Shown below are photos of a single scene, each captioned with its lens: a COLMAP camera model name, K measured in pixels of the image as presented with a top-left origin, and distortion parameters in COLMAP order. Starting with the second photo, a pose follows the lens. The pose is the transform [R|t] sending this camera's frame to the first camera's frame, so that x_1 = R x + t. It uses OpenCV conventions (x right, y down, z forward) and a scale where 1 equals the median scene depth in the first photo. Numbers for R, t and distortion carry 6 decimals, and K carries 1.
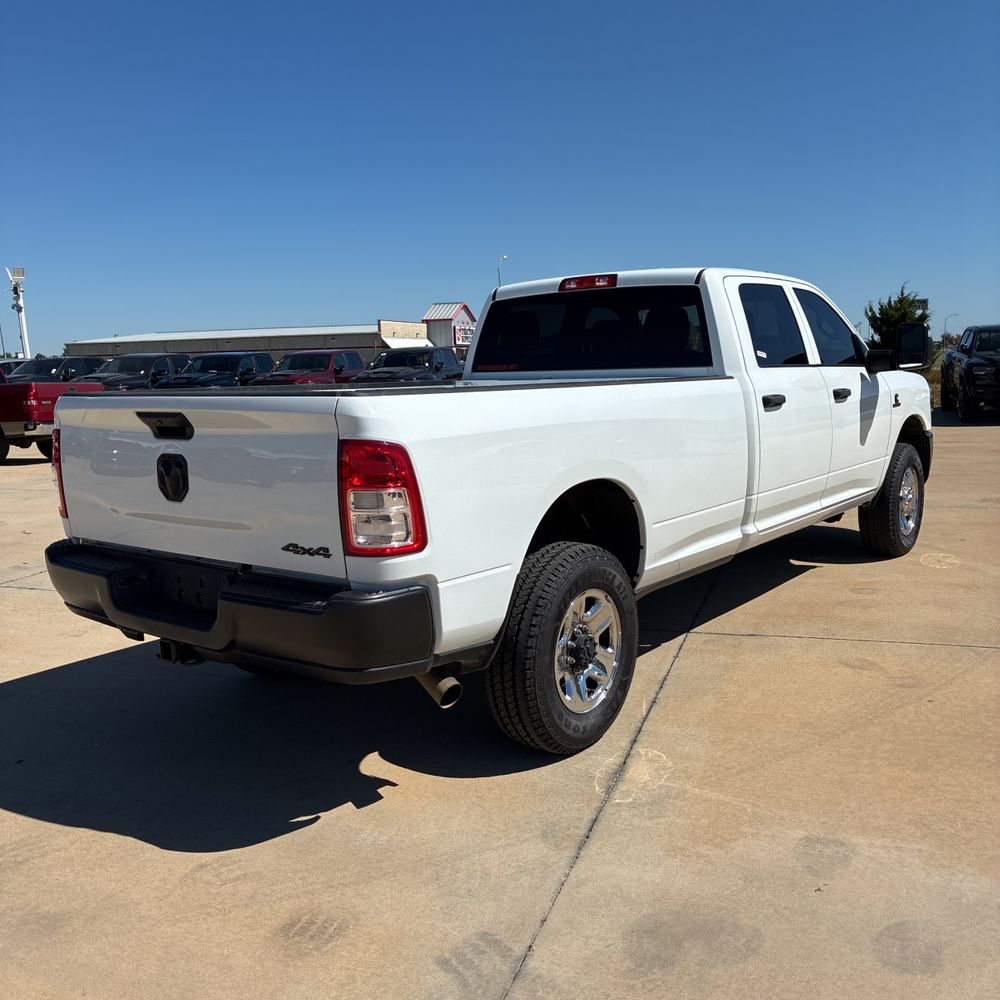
lens RADIAL K [[1011.4, 0, 485.8], [0, 1011.4, 505.4], [0, 0, 1]] dist [0.023753, 0.000000]
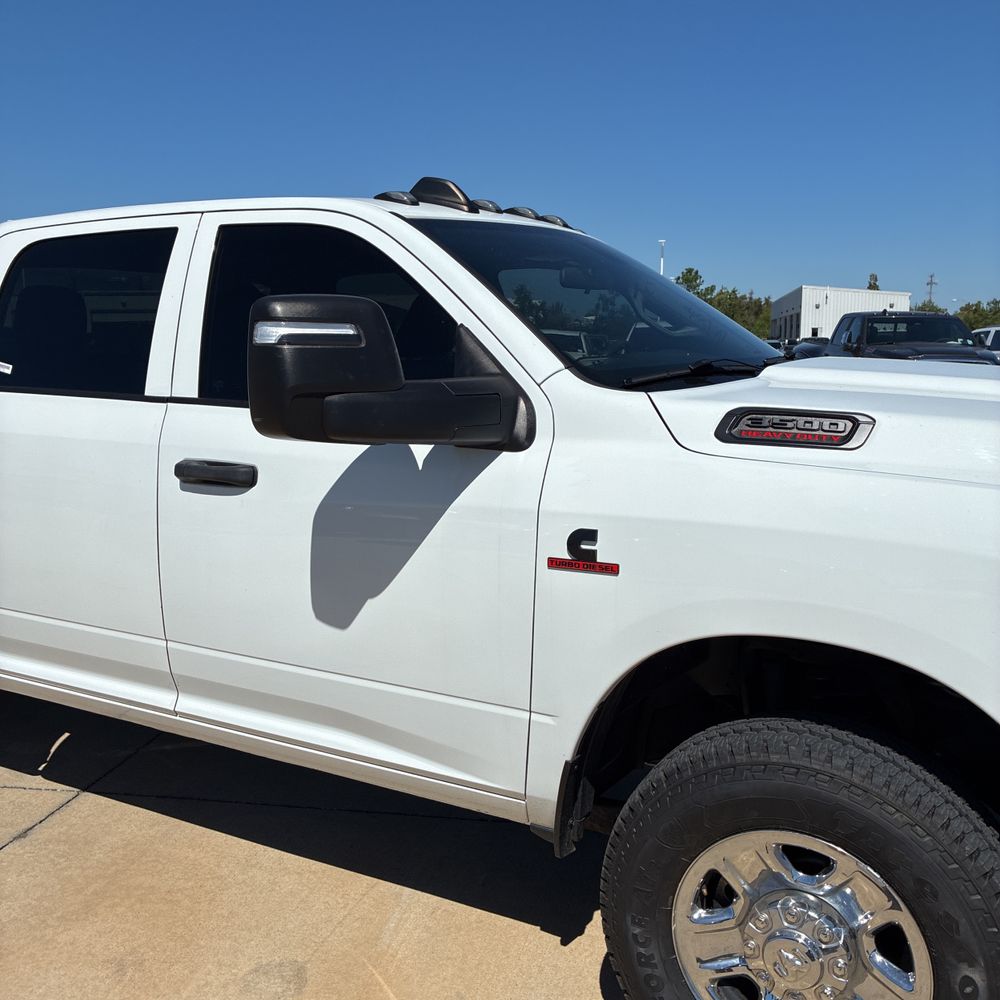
lens RADIAL K [[1011.4, 0, 510.3], [0, 1011.4, 501.5], [0, 0, 1]] dist [0.023753, 0.000000]
pose [[0.154486, 0.179550, -0.971543, 0.886359], [-0.144162, 0.976920, 0.157620, -0.208043], [0.977421, 0.115710, 0.176804, 1.195722]]
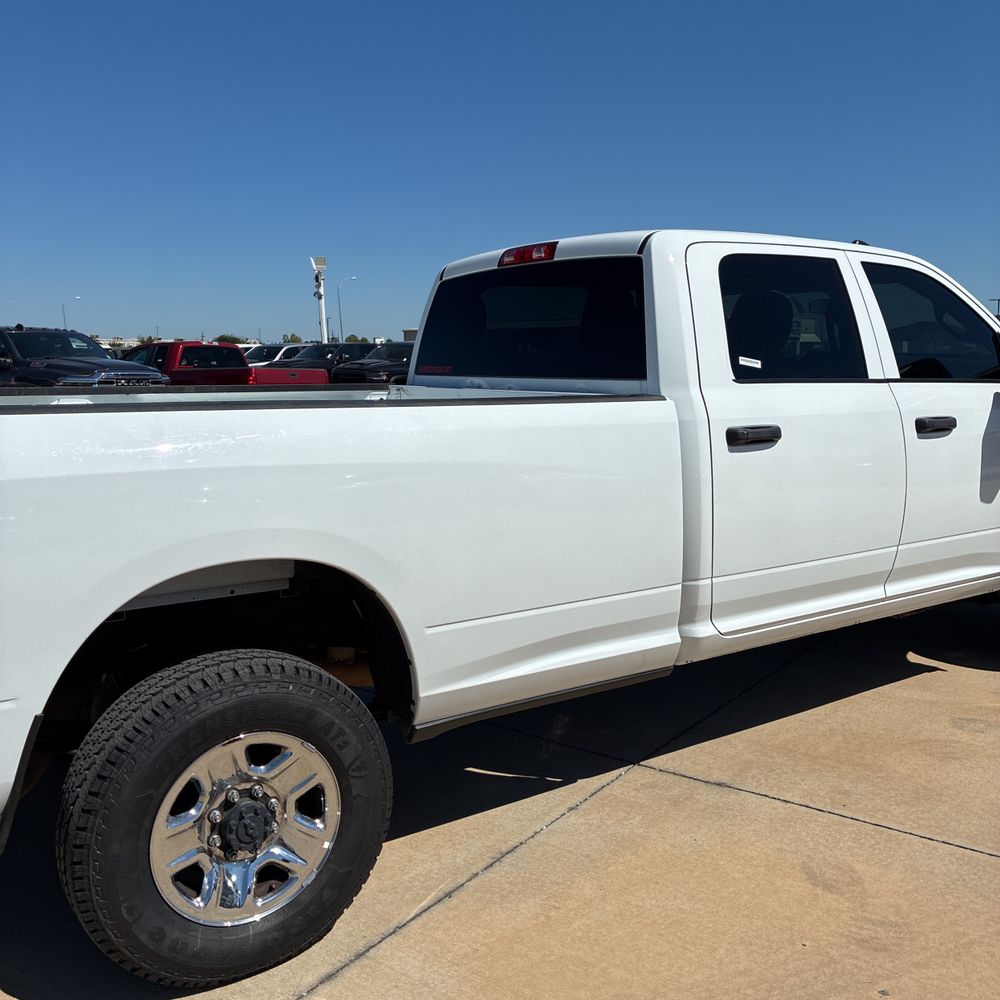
lens RADIAL K [[1011.4, 0, 504.7], [0, 1011.4, 503.7], [0, 0, 1]] dist [0.023753, 0.000000]
pose [[0.952922, 0.067074, -0.295704, 0.323398], [-0.064719, 0.997746, 0.017757, -0.060551], [0.296228, 0.002216, 0.955115, 0.334363]]
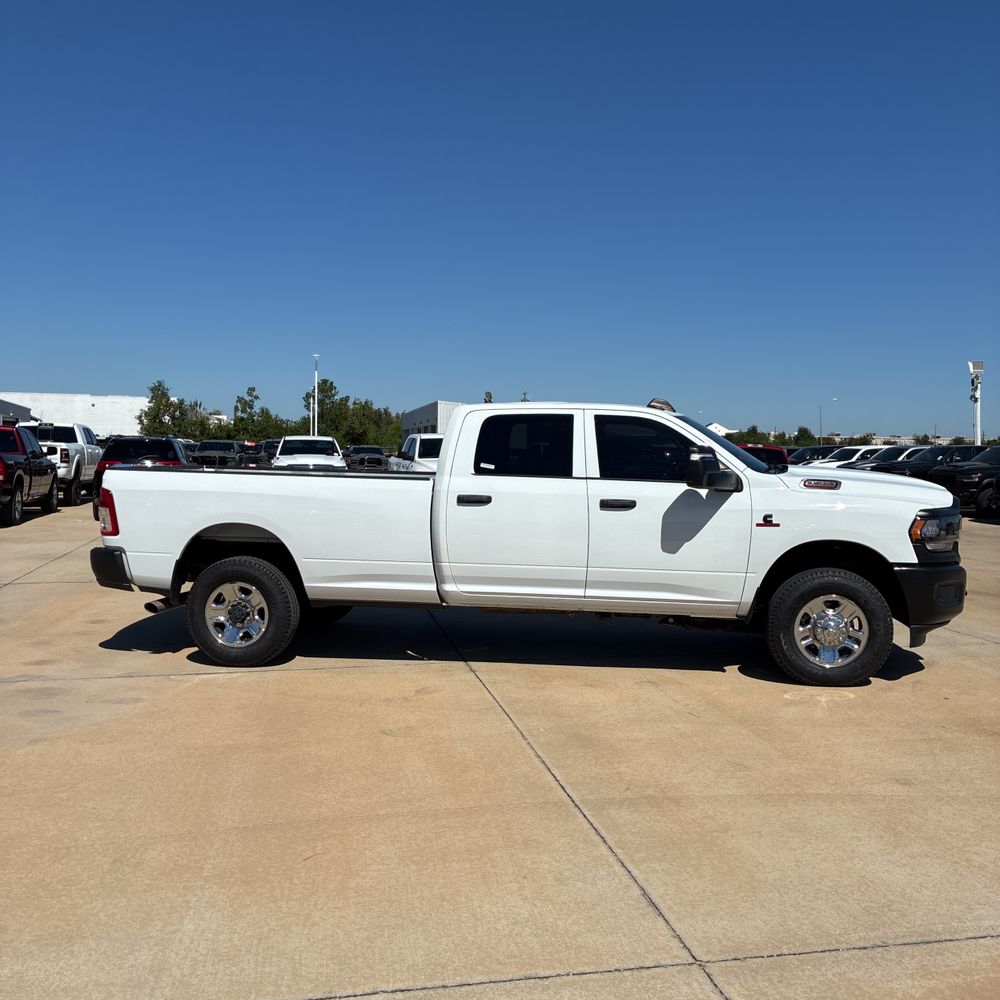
lens RADIAL K [[1011.4, 0, 495.7], [0, 1011.4, 492.5], [0, 0, 1]] dist [0.023753, 0.000000]
pose [[0.488473, 0.072871, -0.869531, 1.483920], [-0.151869, 0.988398, -0.002482, -0.112890], [0.859261, 0.133267, 0.493872, 0.341770]]
